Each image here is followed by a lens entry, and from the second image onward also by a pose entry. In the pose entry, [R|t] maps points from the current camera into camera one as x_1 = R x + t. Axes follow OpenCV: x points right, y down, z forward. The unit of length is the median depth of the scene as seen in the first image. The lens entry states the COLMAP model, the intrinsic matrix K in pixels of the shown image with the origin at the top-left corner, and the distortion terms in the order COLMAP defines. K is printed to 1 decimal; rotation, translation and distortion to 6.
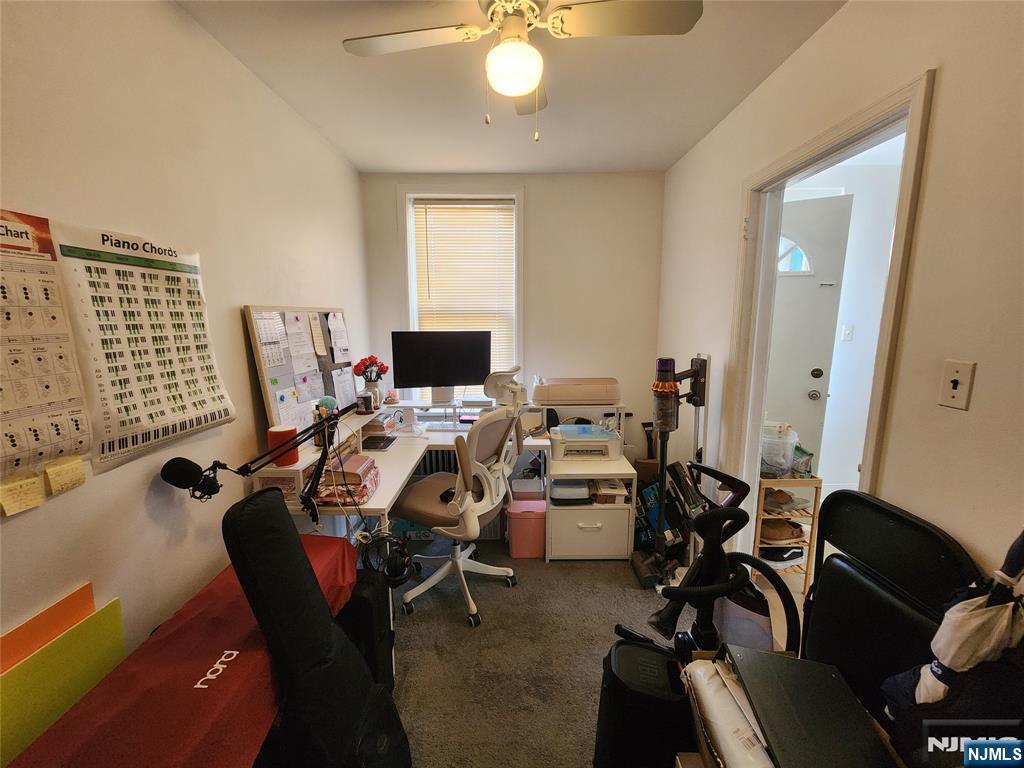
lens RADIAL K [[423.1, 0, 511.1], [0, 423.1, 385.4], [0, 0, 1]] dist [0.000090, -0.000014]
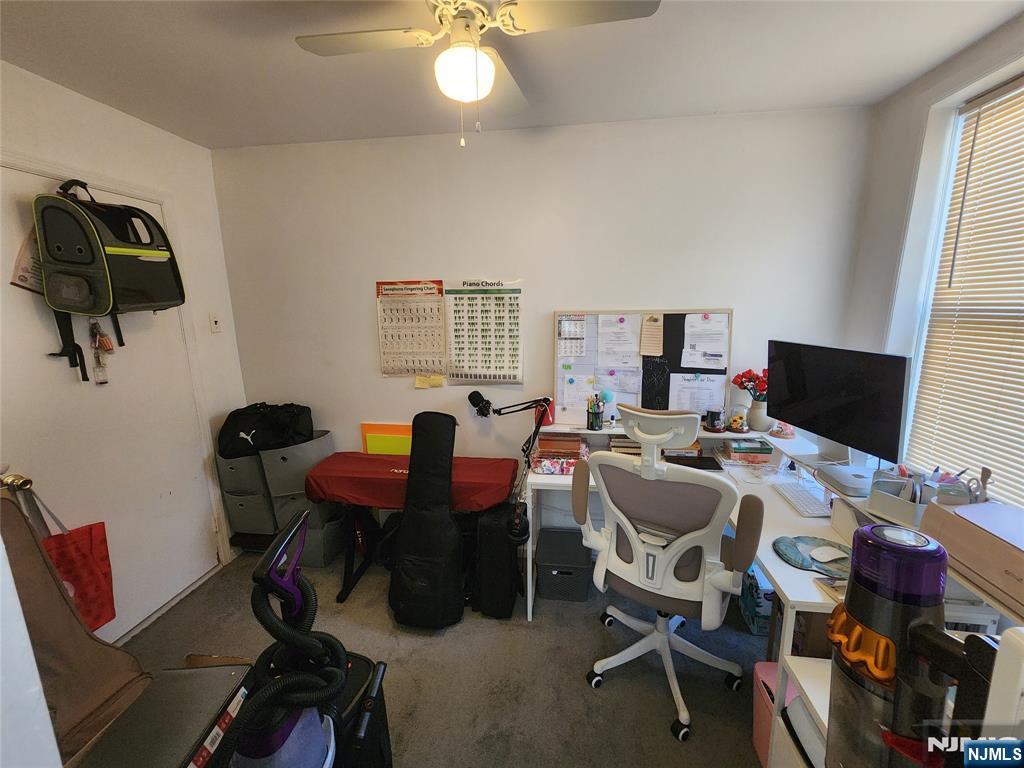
lens RADIAL K [[423.1, 0, 511.1], [0, 423.1, 385.4], [0, 0, 1]] dist [0.000090, -0.000014]
pose [[-0.126266, 0.190748, -0.973484, 1.127246], [-0.151057, 0.966197, 0.208913, -0.297282], [0.980428, 0.173430, -0.093184, 1.378750]]
